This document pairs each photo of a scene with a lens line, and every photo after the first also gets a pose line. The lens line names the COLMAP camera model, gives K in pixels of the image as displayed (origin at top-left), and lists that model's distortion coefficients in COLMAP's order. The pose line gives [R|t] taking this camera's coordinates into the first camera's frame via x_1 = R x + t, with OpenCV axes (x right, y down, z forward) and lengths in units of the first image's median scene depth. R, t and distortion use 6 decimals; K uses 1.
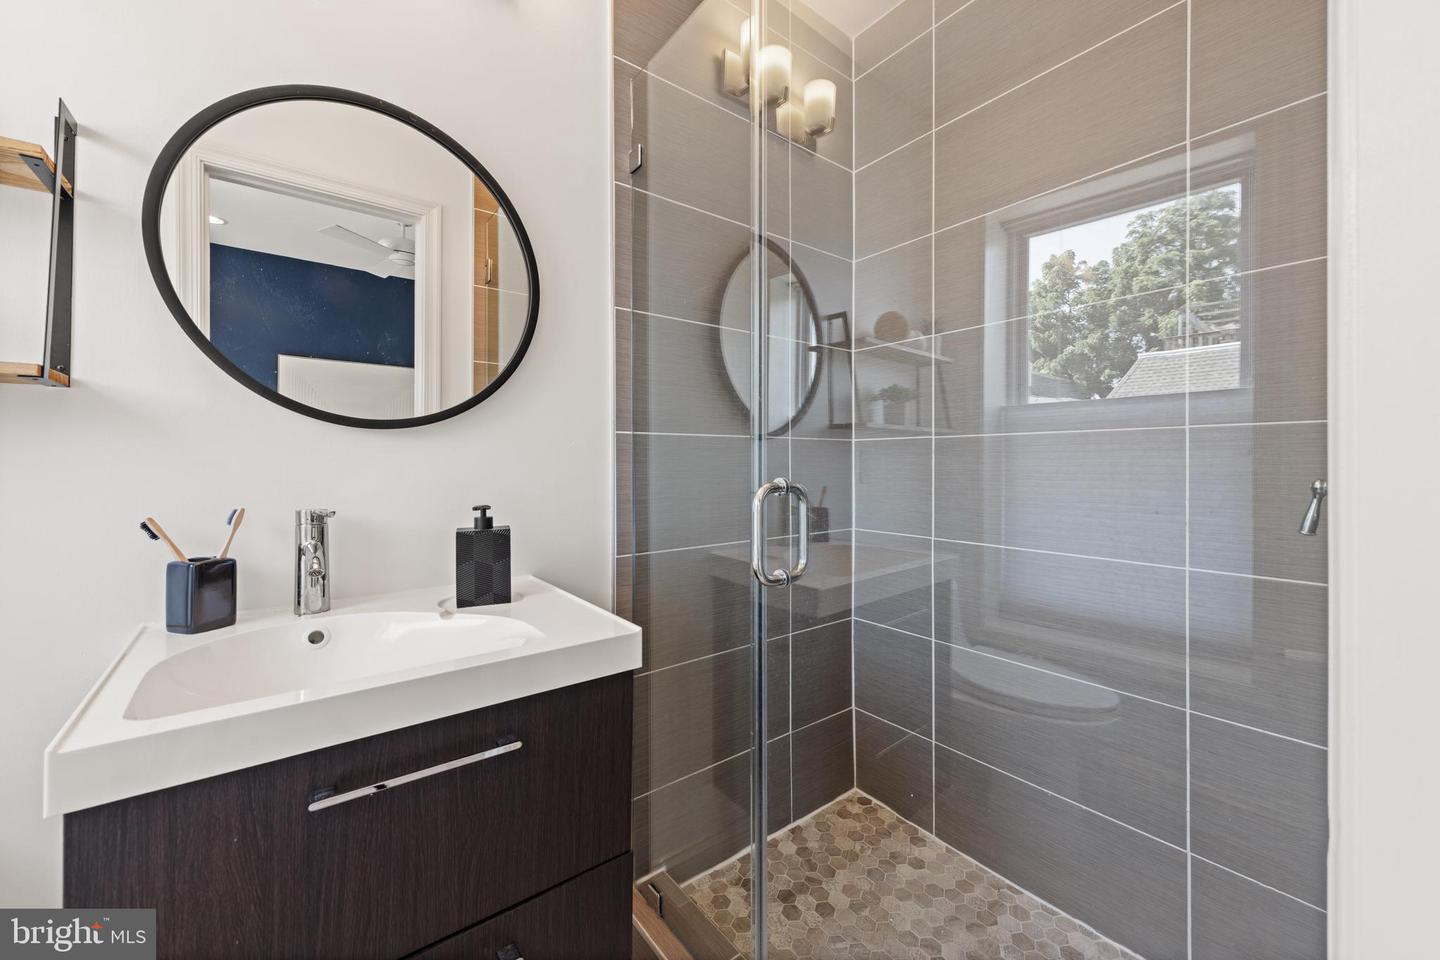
lens RADIAL K [[566.6, 0, 725.6], [0, 566.6, 466.7], [0, 0, 1]] dist [0.013133, -0.003263]
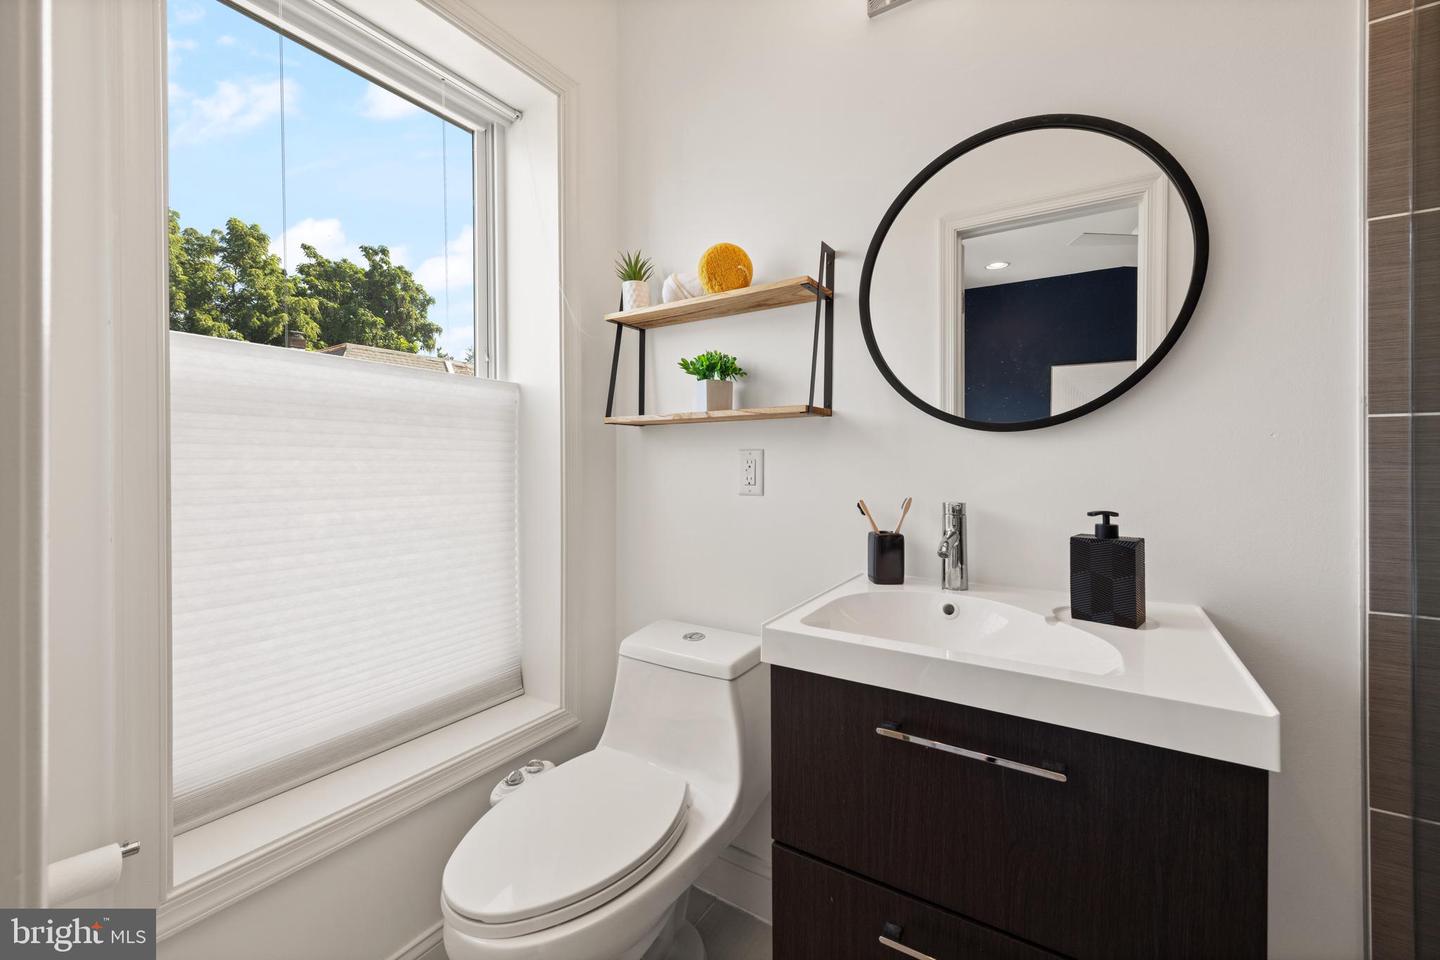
lens RADIAL K [[566.6, 0, 731.5], [0, 566.6, 467.3], [0, 0, 1]] dist [0.013133, -0.003263]
pose [[0.355110, 0.007785, -0.934792, 0.217638], [-0.008978, 0.999948, 0.004917, 0.000131], [0.934781, 0.006647, 0.355162, 0.144114]]
